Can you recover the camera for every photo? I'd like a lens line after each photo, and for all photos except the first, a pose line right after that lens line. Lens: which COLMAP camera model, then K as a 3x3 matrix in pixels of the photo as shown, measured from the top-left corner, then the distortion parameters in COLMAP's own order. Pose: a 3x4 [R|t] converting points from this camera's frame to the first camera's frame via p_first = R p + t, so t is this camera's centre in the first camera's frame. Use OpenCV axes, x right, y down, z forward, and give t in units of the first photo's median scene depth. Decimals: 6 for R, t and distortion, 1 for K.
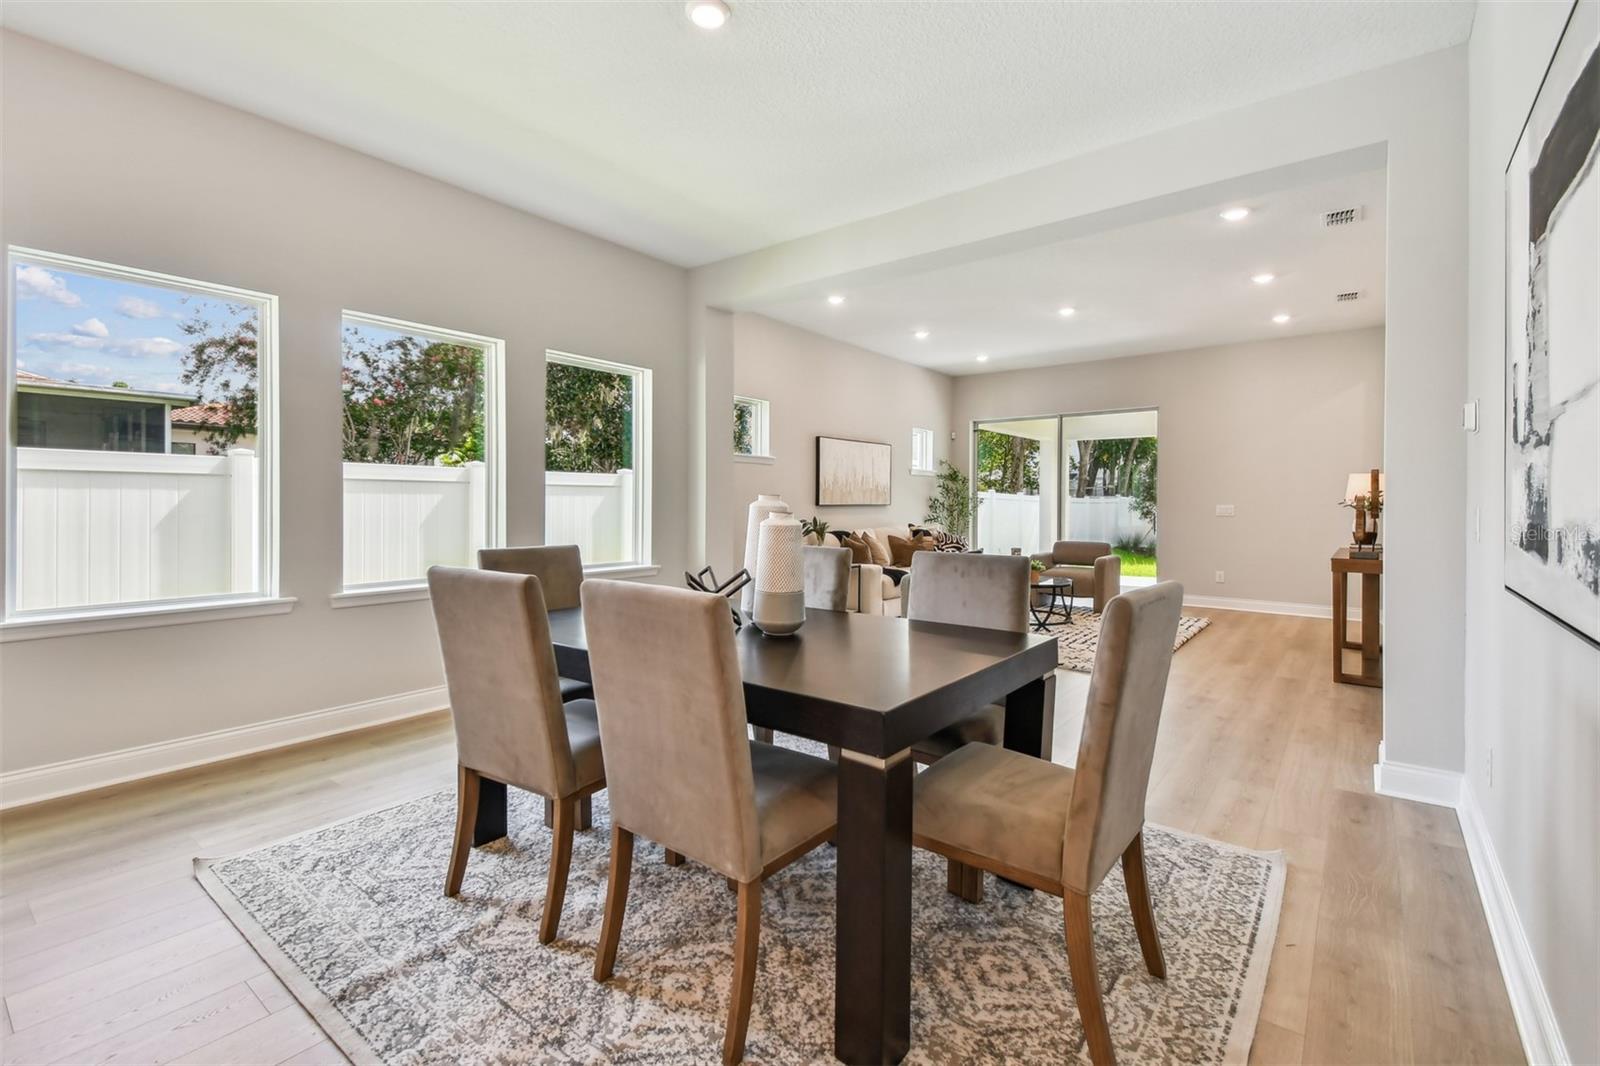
lens RADIAL K [[704.4, 0, 796.4], [0, 704.4, 503.6], [0, 0, 1]] dist [0.041512, -0.003103]
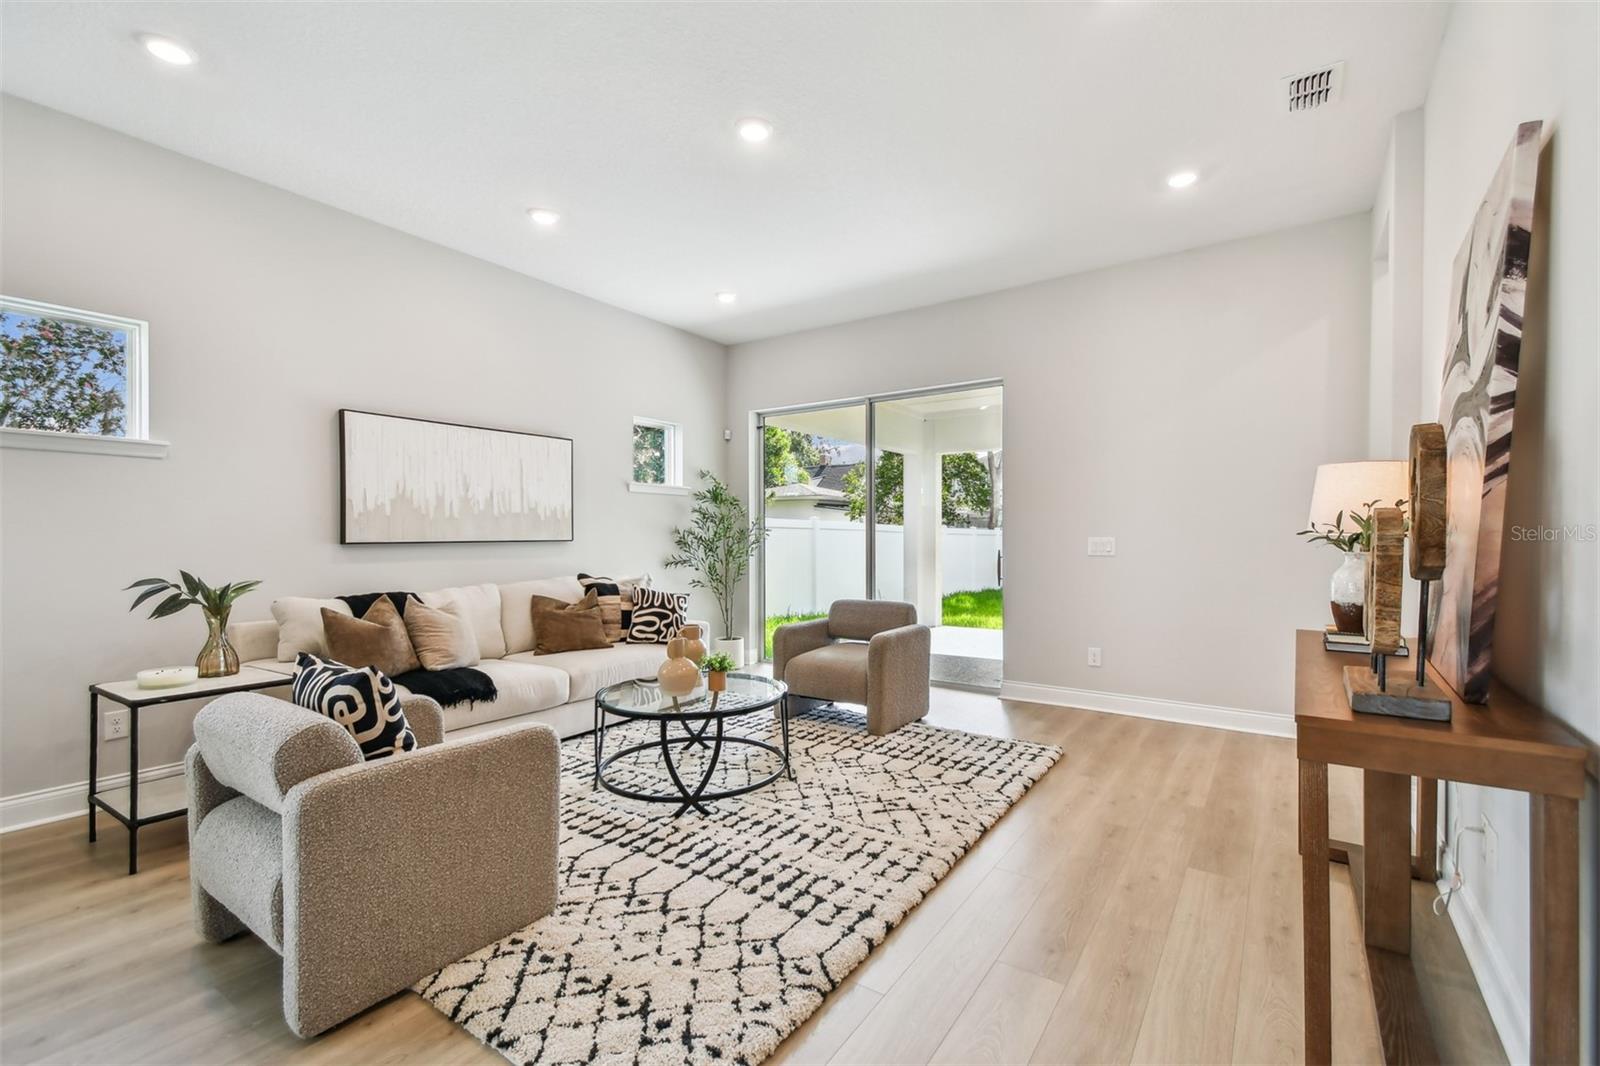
lens RADIAL K [[704.4, 0, 795.9], [0, 704.4, 533.2], [0, 0, 1]] dist [0.041512, -0.003103]
pose [[0.997803, -0.006810, 0.065894, 0.288895], [0.007154, 0.999962, -0.004982, -0.000043], [-0.065858, 0.005443, 0.997814, 0.400016]]
